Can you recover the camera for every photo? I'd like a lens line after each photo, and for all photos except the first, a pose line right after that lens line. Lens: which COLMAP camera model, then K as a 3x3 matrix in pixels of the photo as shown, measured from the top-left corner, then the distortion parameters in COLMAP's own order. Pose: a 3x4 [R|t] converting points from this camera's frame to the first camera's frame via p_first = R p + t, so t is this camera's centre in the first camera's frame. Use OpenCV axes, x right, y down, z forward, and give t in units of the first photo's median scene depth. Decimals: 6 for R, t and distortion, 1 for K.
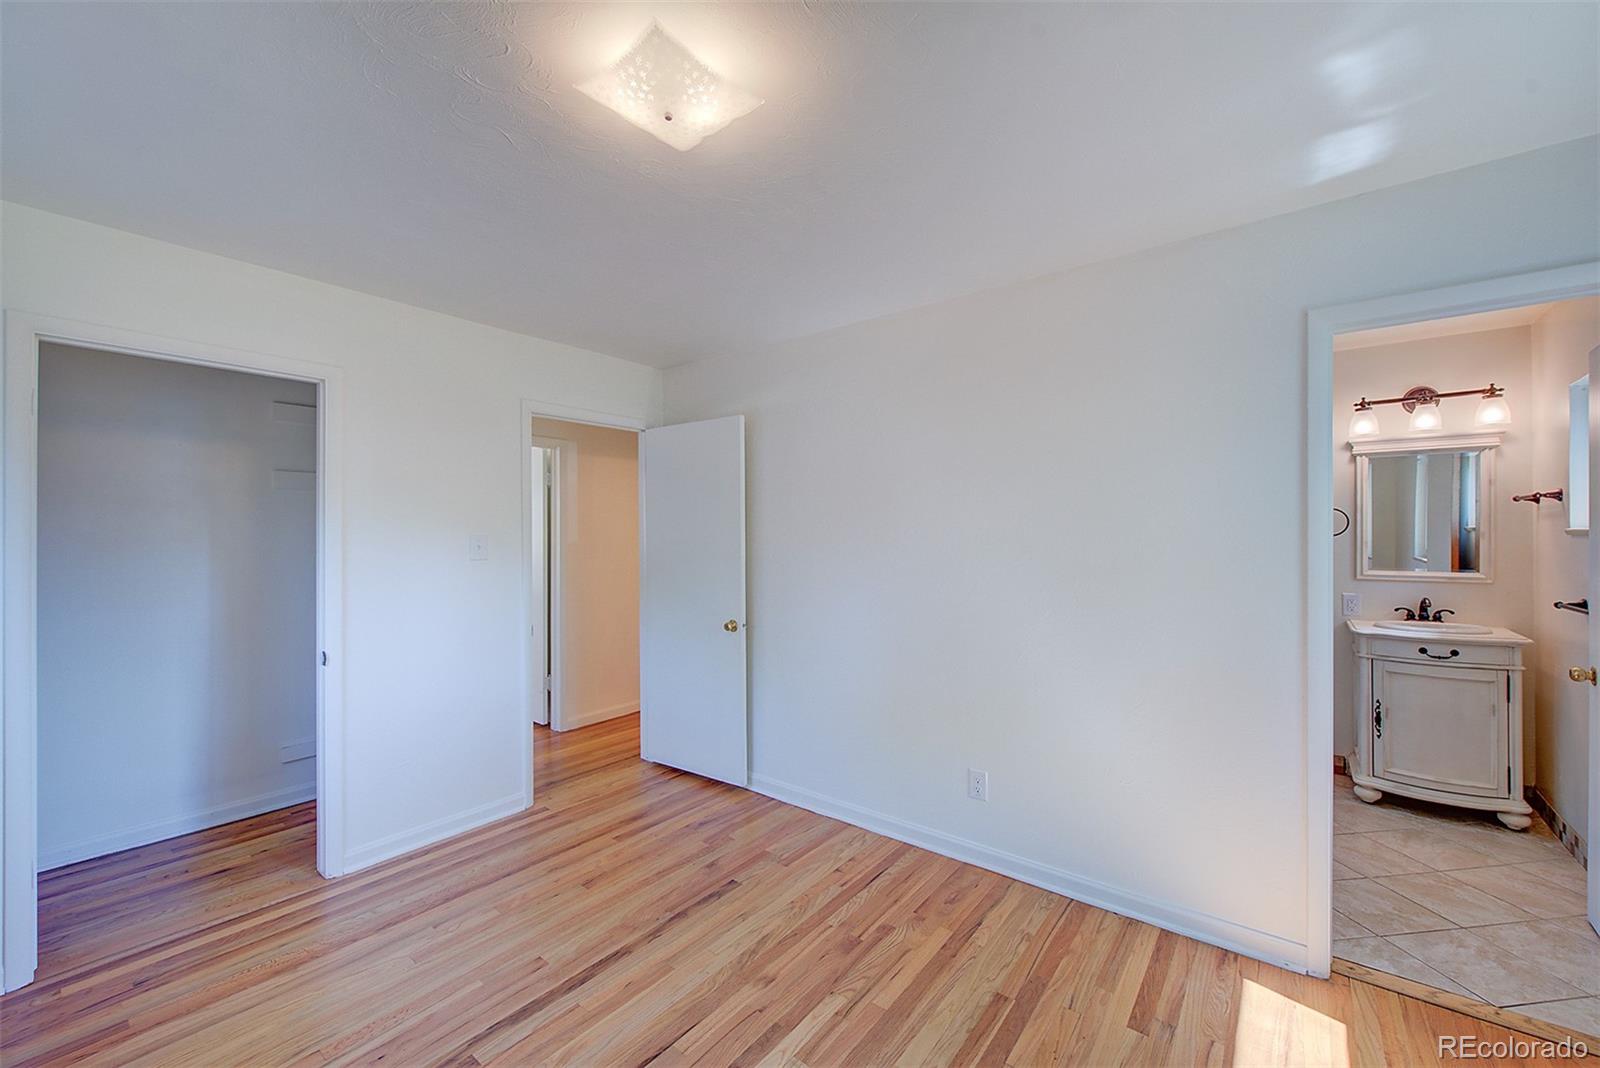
lens RADIAL K [[643.3, 0, 792.8], [0, 643.3, 526.0], [0, 0, 1]] dist [-0.001827, 0.000078]
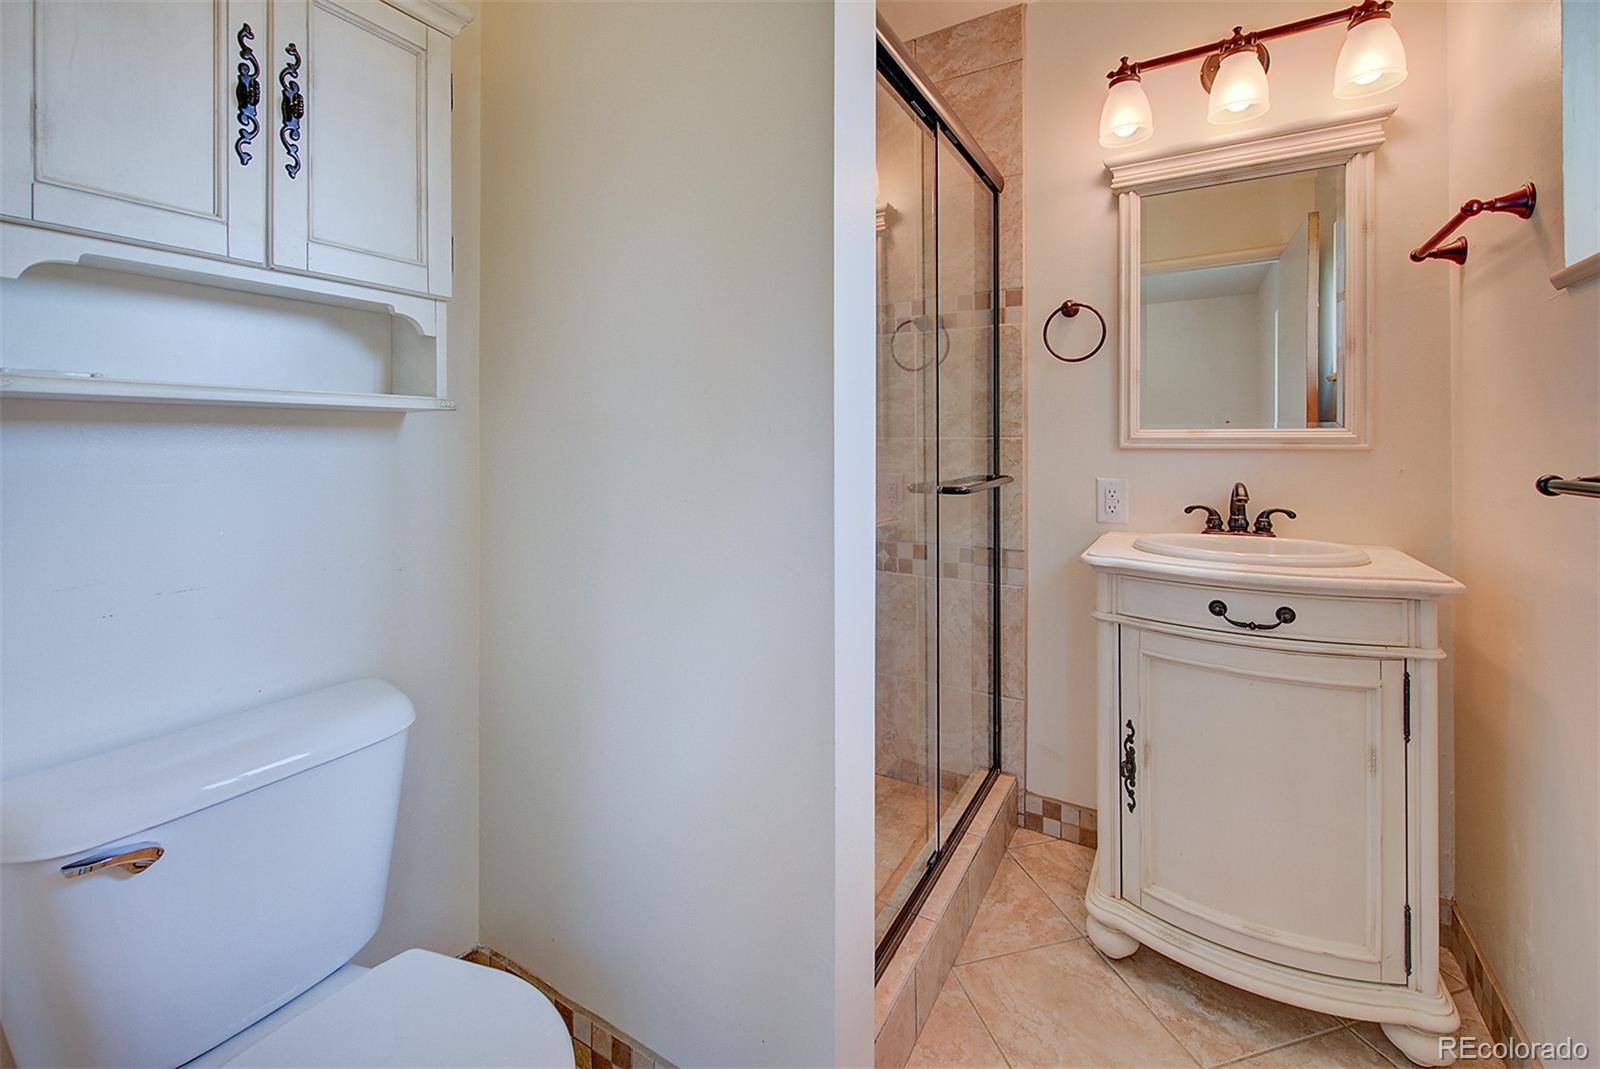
lens RADIAL K [[643.3, 0, 821.2], [0, 643.3, 434.3], [0, 0, 1]] dist [-0.001827, 0.000078]
pose [[0.991494, 0.010144, 0.129755, 0.648422], [-0.009143, 0.999924, -0.008308, 0.085945], [-0.129830, 0.007051, 0.991511, 0.601117]]
